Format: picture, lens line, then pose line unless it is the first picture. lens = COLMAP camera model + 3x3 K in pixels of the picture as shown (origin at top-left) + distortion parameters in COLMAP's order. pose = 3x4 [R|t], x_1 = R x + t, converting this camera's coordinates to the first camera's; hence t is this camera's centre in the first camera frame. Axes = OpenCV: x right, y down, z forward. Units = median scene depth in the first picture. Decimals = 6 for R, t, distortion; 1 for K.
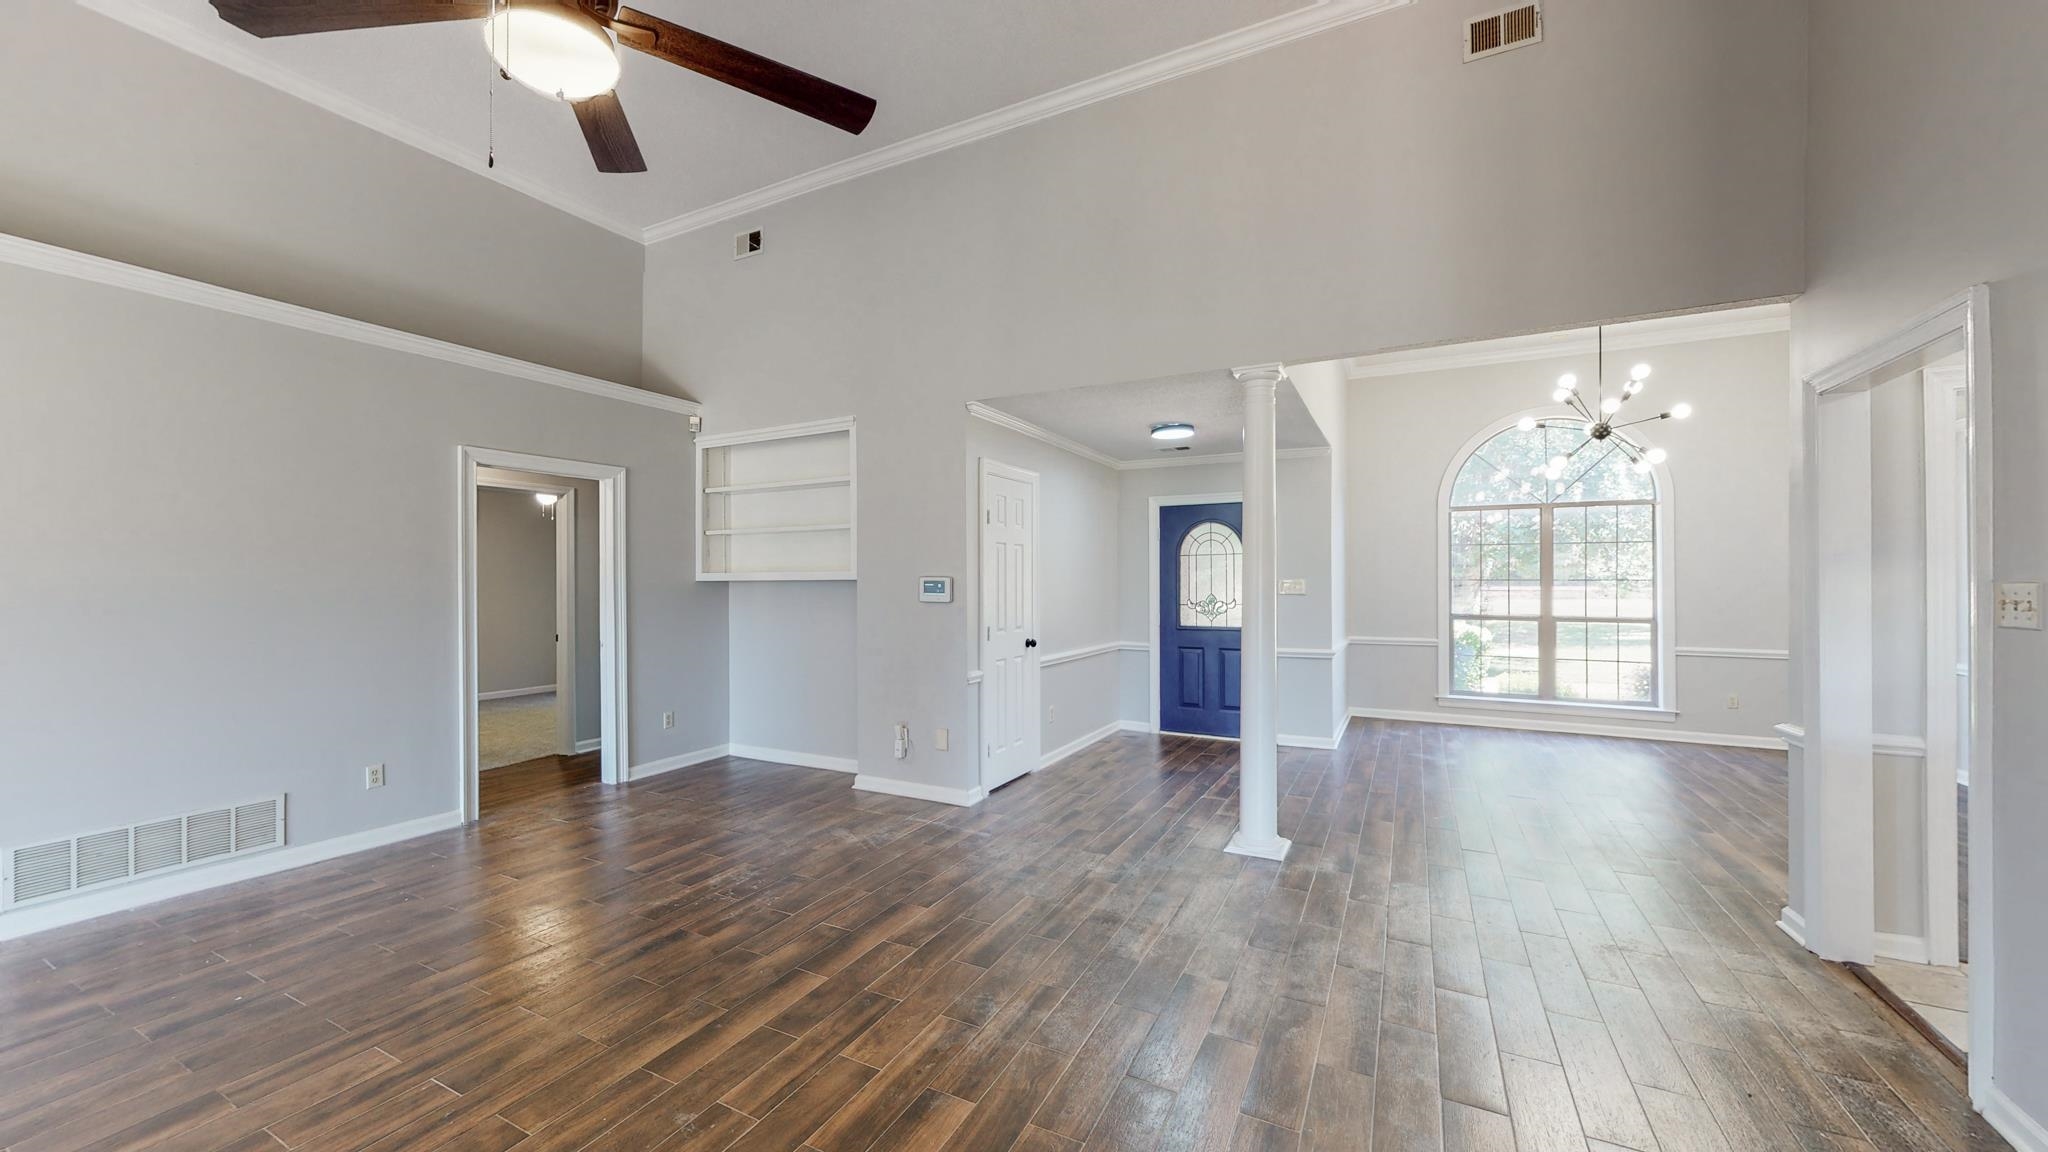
lens RADIAL K [[752.8, 0, 1022.3], [0, 752.8, 579.5], [0, 0, 1]] dist [0.003591, 0.000391]
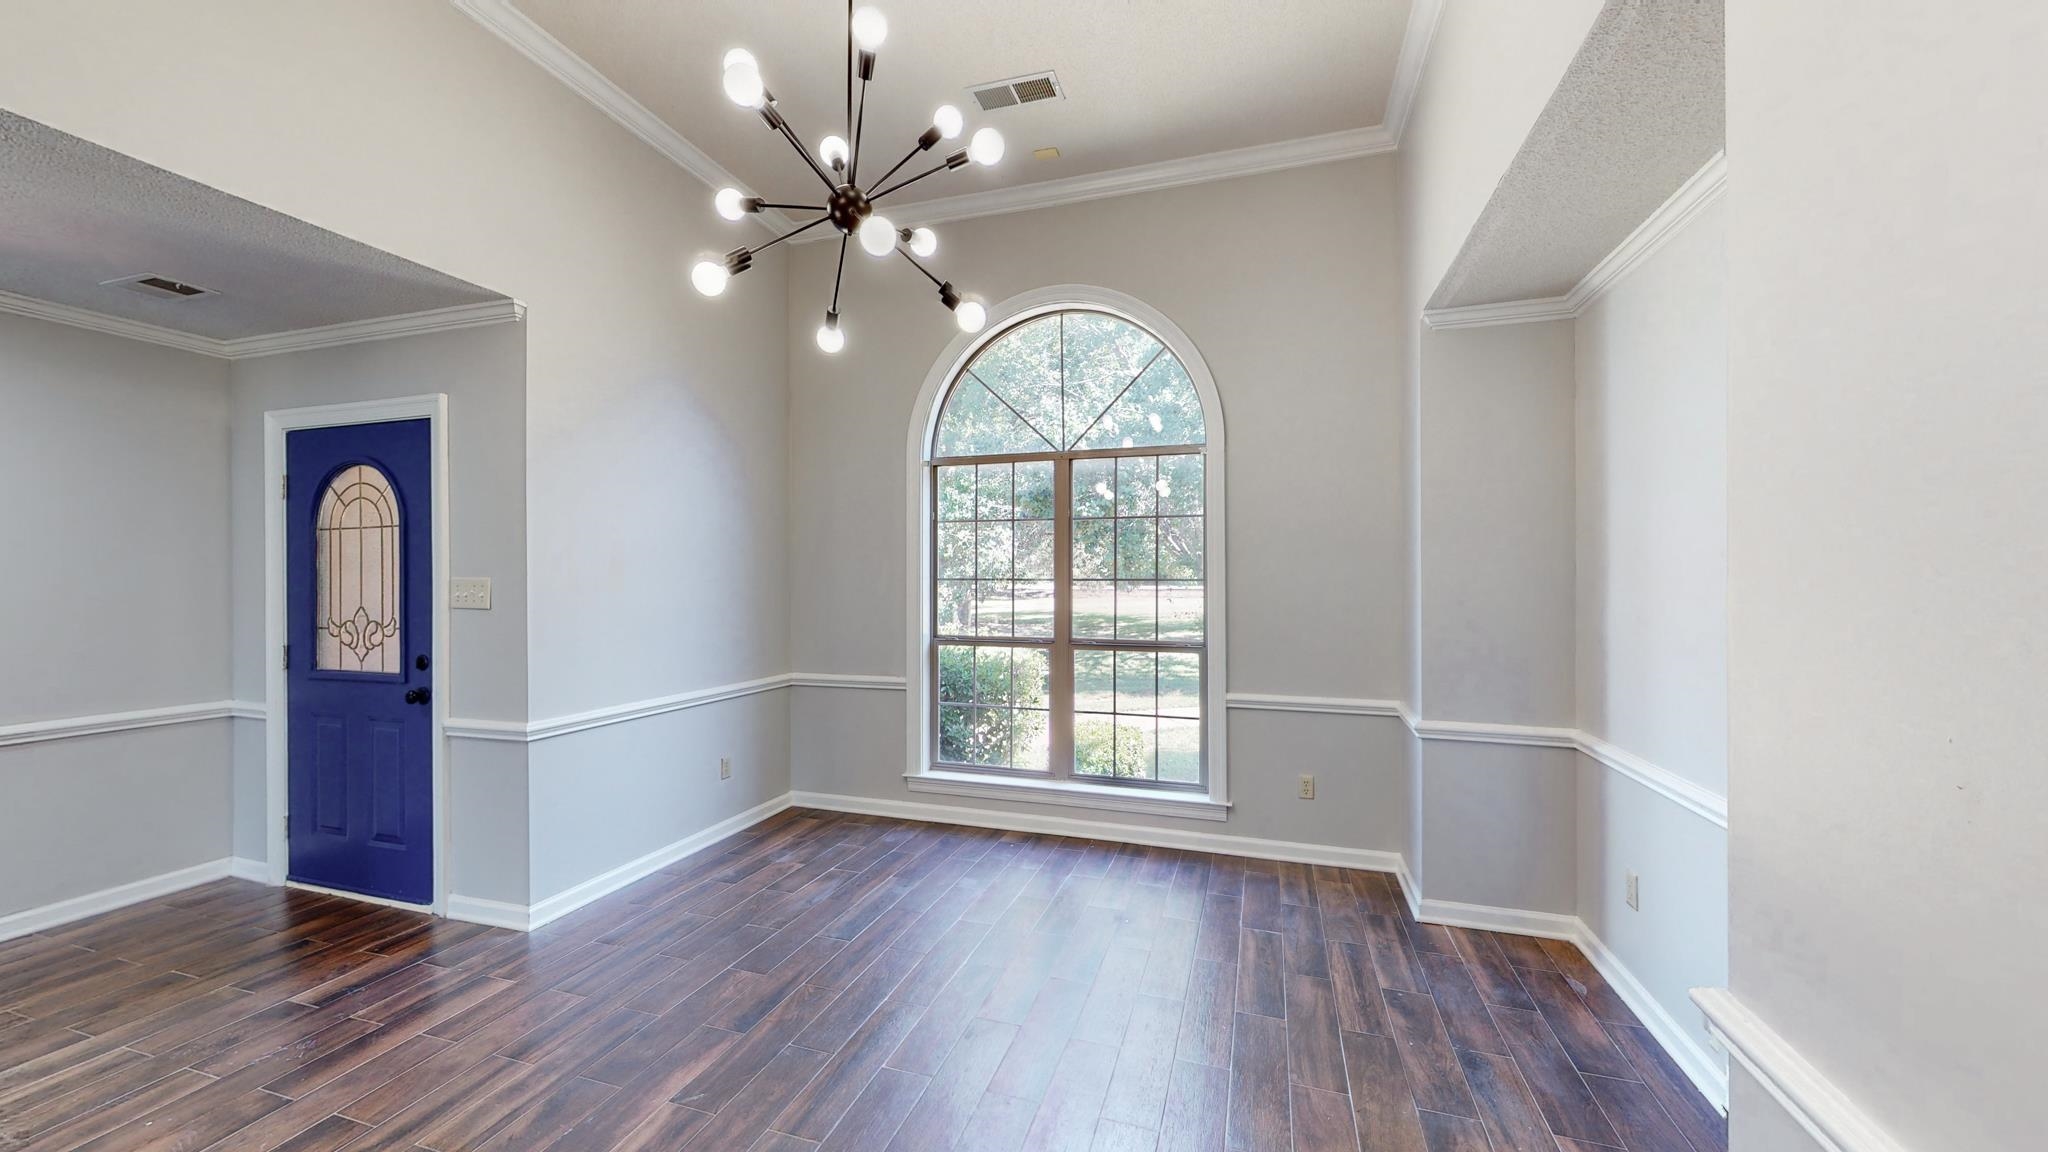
lens RADIAL K [[752.8, 0, 1025.9], [0, 752.8, 584.9], [0, 0, 1]] dist [0.003591, 0.000391]
pose [[0.986928, -0.000106, 0.161160, 0.591933], [-0.000625, 0.999990, 0.004485, 0.002339], [-0.161158, -0.004527, 0.986918, 0.430733]]
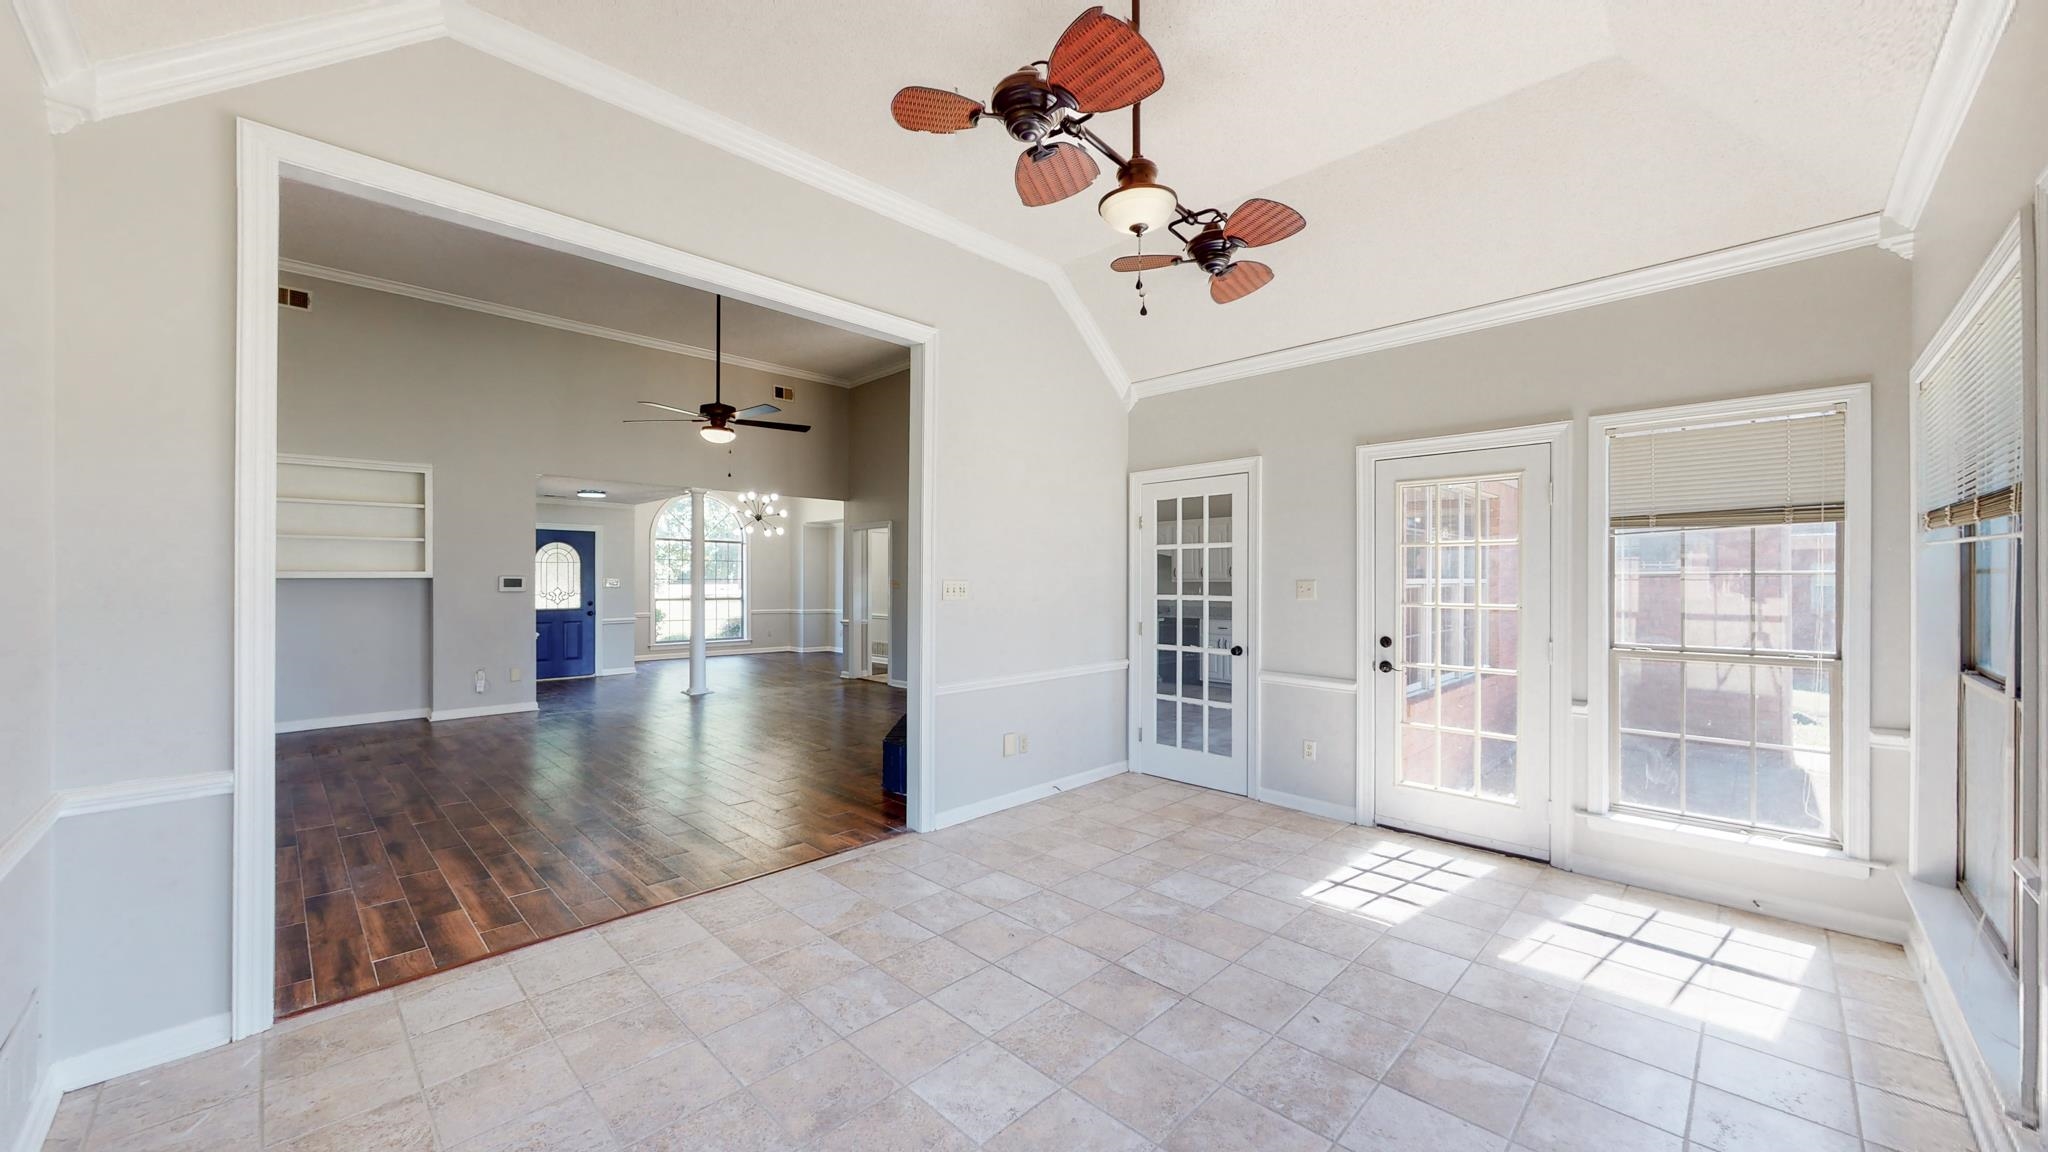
lens RADIAL K [[752.8, 0, 1019.1], [0, 752.8, 579.6], [0, 0, 1]] dist [0.003591, 0.000391]
pose [[0.304543, 0.001383, 0.952498, -0.929536], [-0.004166, 0.999991, -0.000120, -0.000933], [-0.952489, -0.003931, 0.304546, -0.382973]]
